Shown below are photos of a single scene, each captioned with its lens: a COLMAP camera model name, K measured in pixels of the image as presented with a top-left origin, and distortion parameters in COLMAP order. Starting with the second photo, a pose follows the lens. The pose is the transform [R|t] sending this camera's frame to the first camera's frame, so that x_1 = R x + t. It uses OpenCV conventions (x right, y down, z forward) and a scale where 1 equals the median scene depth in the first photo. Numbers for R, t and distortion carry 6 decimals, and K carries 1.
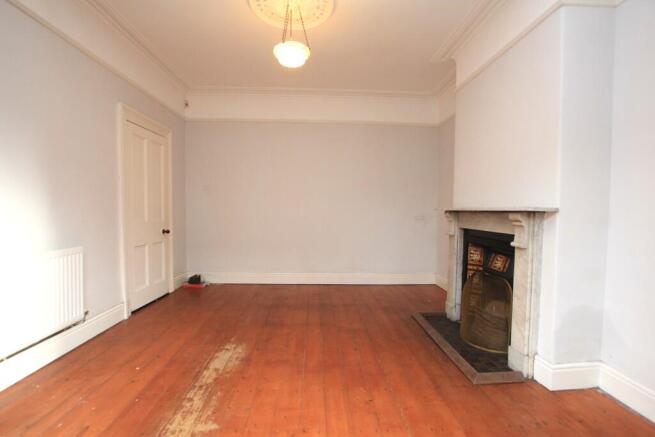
lens RADIAL K [[303.7, 0, 328.6], [0, 303.7, 218.1], [0, 0, 1]] dist [-0.029247, -0.000397]
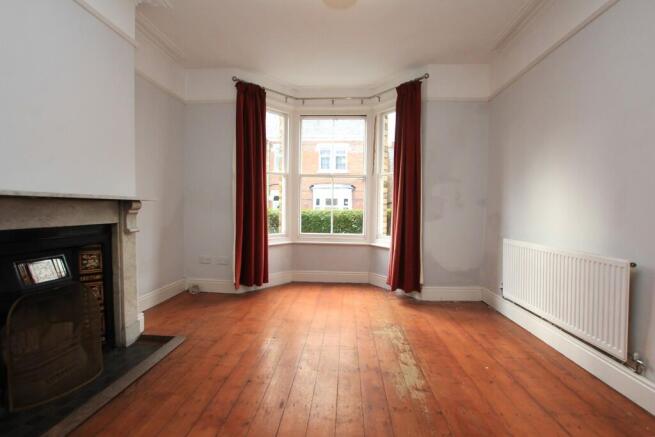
lens RADIAL K [[303.7, 0, 326.8], [0, 303.7, 216.6], [0, 0, 1]] dist [-0.029247, -0.000397]
pose [[-0.994349, -0.023519, 0.103522, -0.194212], [-0.017037, 0.997865, 0.063056, -0.043103], [-0.104784, 0.060936, -0.992626, 1.889418]]
